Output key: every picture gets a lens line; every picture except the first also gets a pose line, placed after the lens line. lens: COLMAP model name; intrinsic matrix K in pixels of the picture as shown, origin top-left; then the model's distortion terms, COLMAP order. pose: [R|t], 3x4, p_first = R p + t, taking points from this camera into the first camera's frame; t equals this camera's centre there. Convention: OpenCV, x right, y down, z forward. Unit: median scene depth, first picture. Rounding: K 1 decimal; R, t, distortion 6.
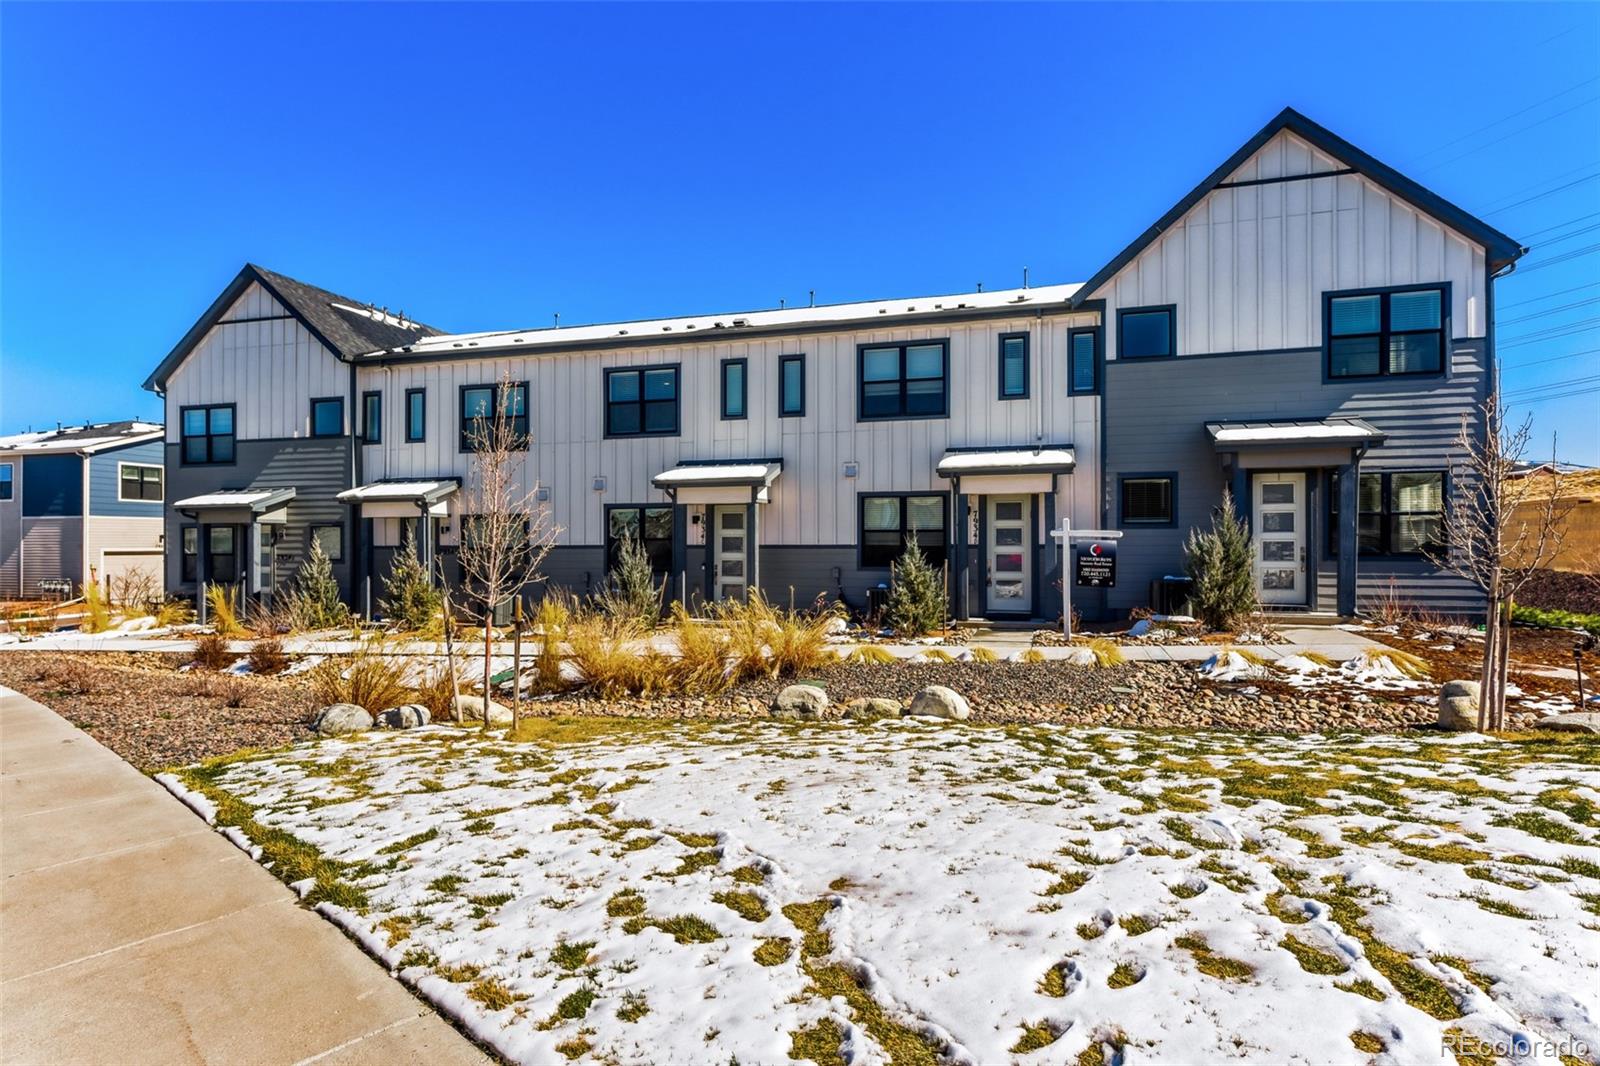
lens RADIAL K [[923.2, 0, 799.8], [0, 923.2, 533.4], [0, 0, 1]] dist [0.000698, -0.000066]
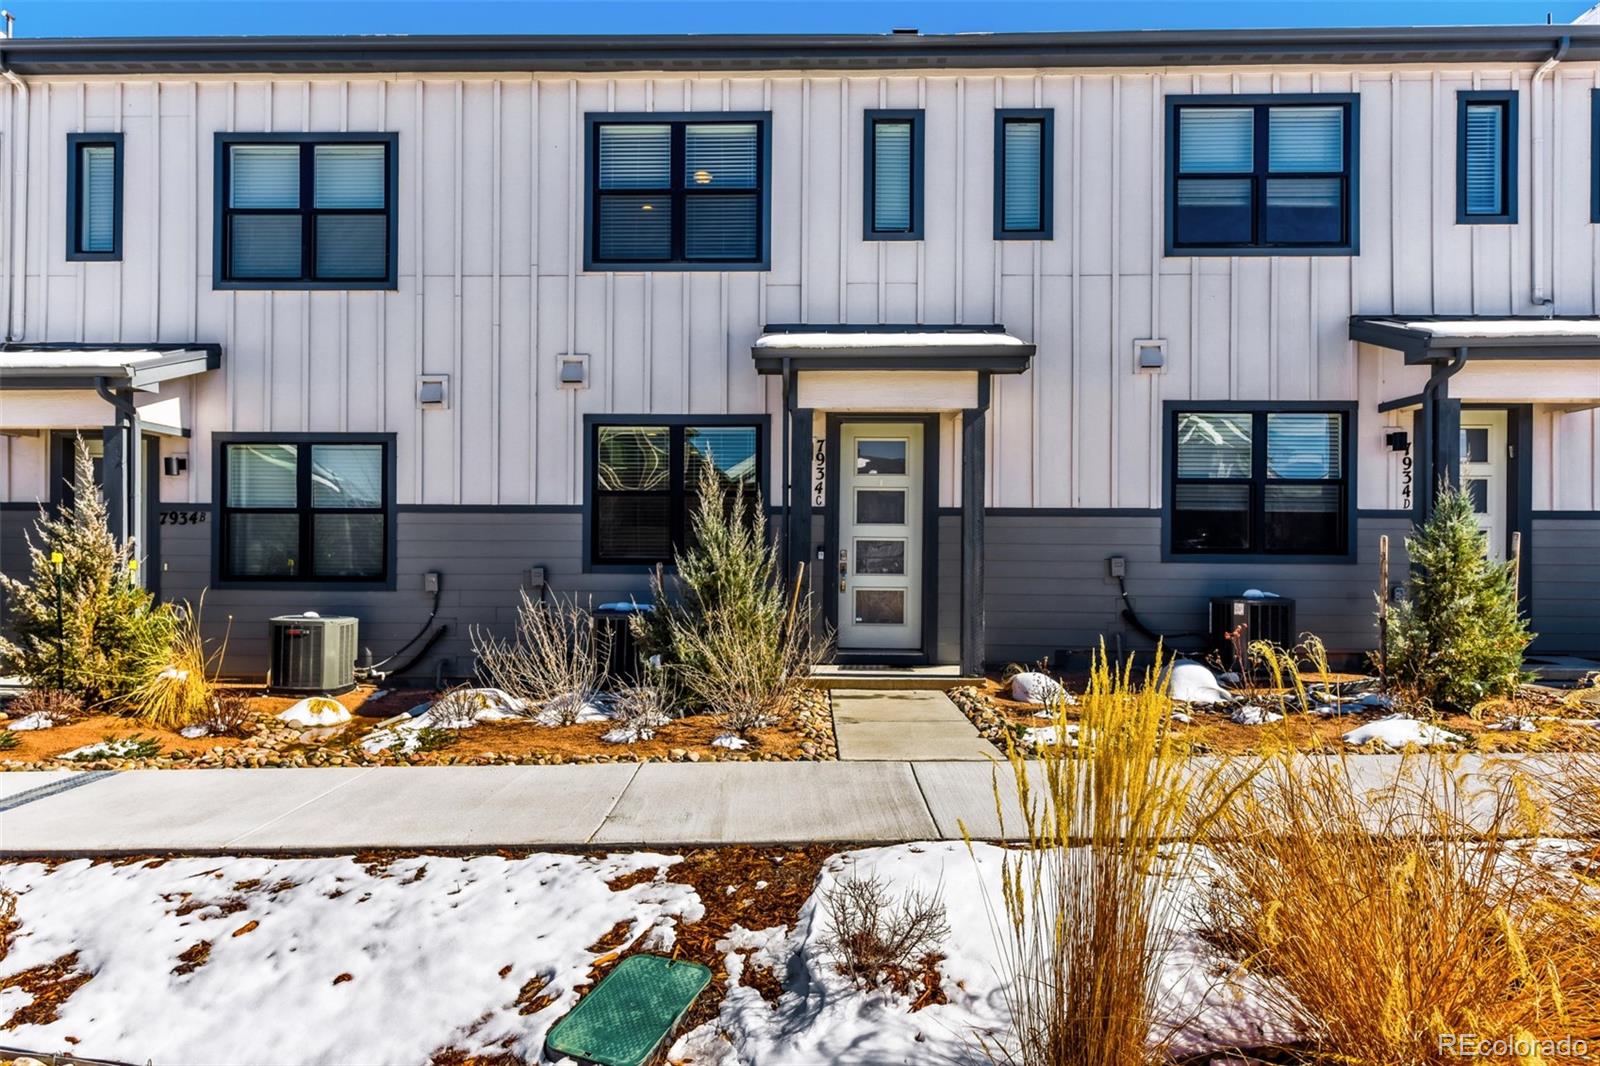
lens RADIAL K [[963.0, 0, 801.2], [0, 963.0, 544.3], [0, 0, 1]] dist [0.003270, 0.000214]
pose [[0.963789, 0.009678, 0.266492, -0.242967], [-0.011932, 0.999905, 0.006843, 0.028269], [-0.266400, -0.009775, 0.963813, 0.534187]]
